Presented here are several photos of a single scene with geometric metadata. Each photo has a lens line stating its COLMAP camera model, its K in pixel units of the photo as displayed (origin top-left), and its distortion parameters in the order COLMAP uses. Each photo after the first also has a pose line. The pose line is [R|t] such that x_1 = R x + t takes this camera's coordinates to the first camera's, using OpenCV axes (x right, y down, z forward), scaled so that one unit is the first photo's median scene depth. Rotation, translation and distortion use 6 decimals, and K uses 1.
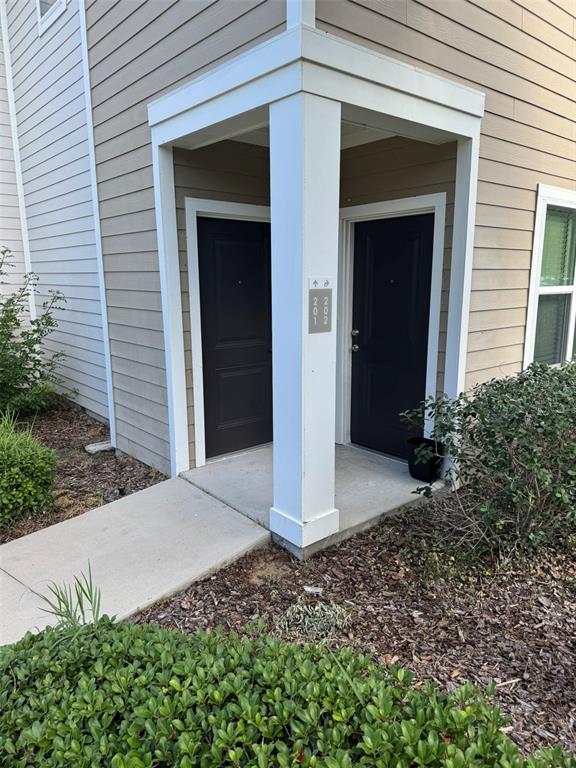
lens RADIAL K [[545.1, 0, 288.7], [0, 545.1, 384.1], [0, 0, 1]] dist [0.056036, -0.070701]
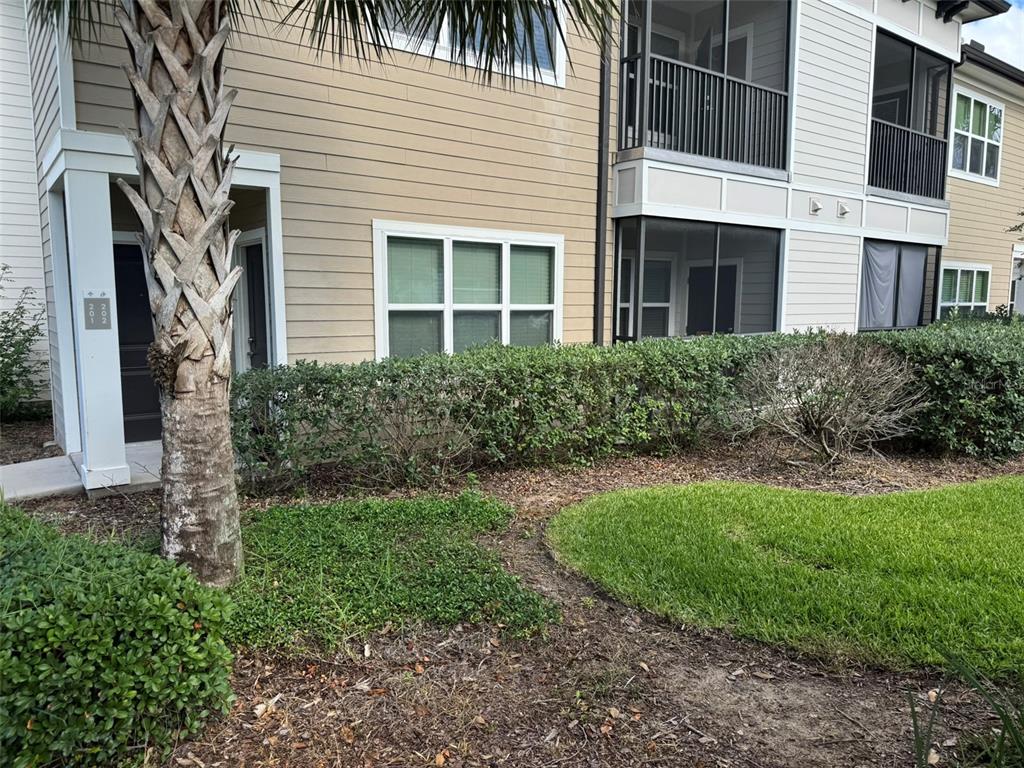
lens RADIAL K [[726.8, 0, 511.9], [0, 726.8, 382.3], [0, 0, 1]] dist [0.056036, -0.070701]
pose [[0.997683, 0.017946, -0.065628, 1.024874], [-0.023200, 0.996509, -0.080196, 0.137614], [0.063960, 0.081533, 0.994616, -0.648986]]
